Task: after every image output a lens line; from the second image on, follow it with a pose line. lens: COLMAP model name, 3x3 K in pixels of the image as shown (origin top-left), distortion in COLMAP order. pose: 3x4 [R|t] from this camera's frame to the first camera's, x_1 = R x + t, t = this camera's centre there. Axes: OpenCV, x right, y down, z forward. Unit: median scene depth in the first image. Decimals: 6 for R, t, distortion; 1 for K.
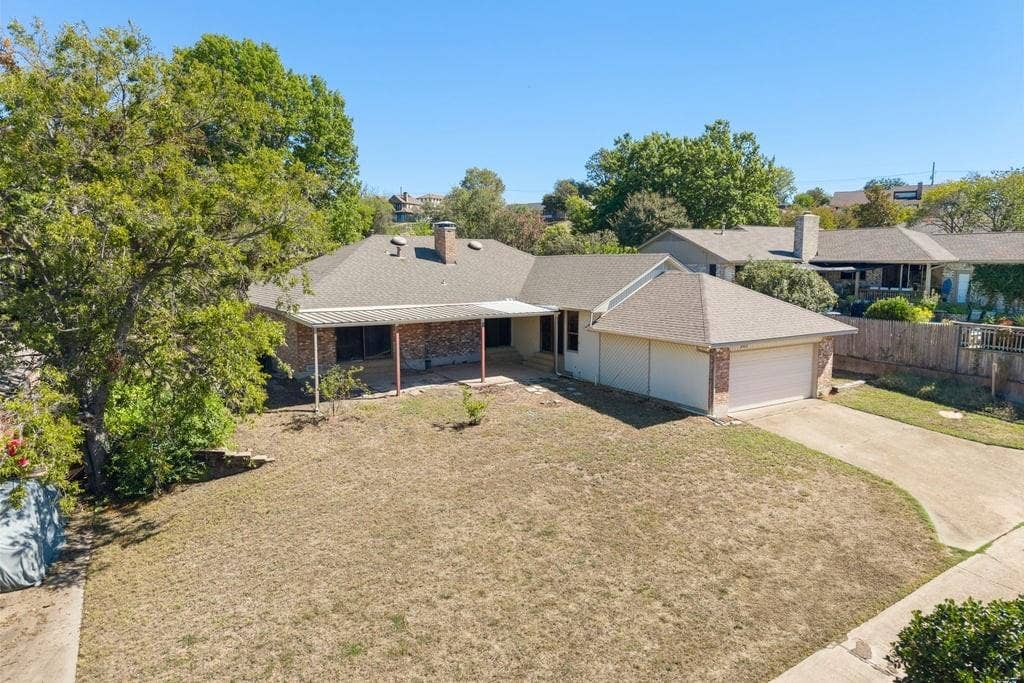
lens RADIAL K [[460.2, 0, 510.4], [0, 460.2, 333.7], [0, 0, 1]] dist [-0.000066, -0.000300]
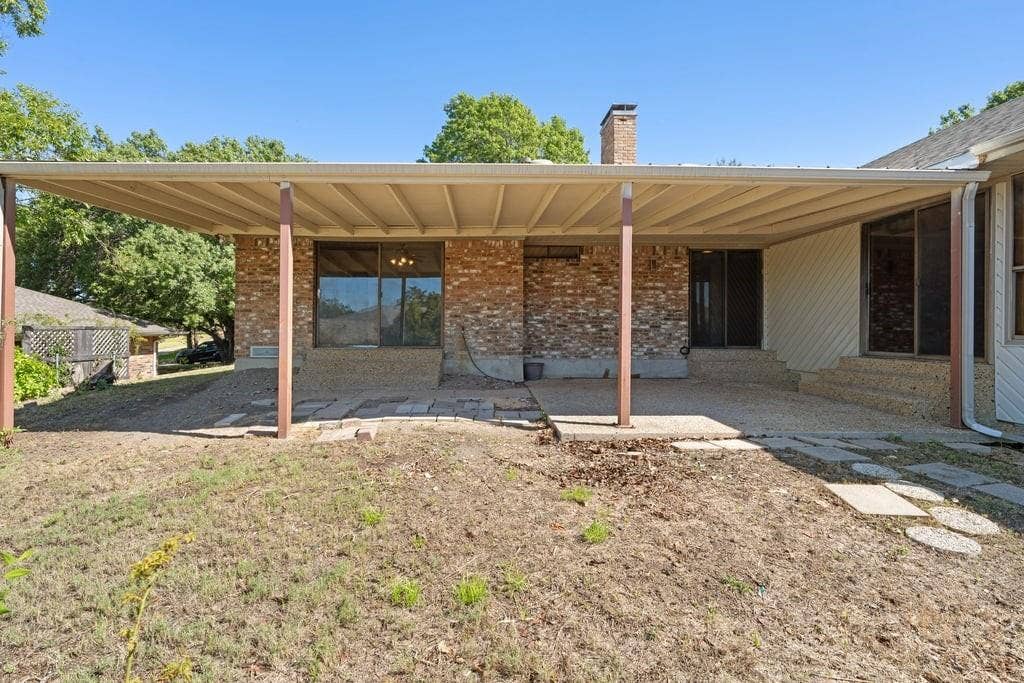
lens RADIAL K [[460.2, 0, 510.4], [0, 460.2, 333.7], [0, 0, 1]] dist [-0.000066, -0.000300]
pose [[0.865039, 0.003304, -0.501694, 0.013517], [-0.045570, 0.996362, -0.072011, 0.063569], [0.499631, 0.085154, 0.862043, 0.645890]]
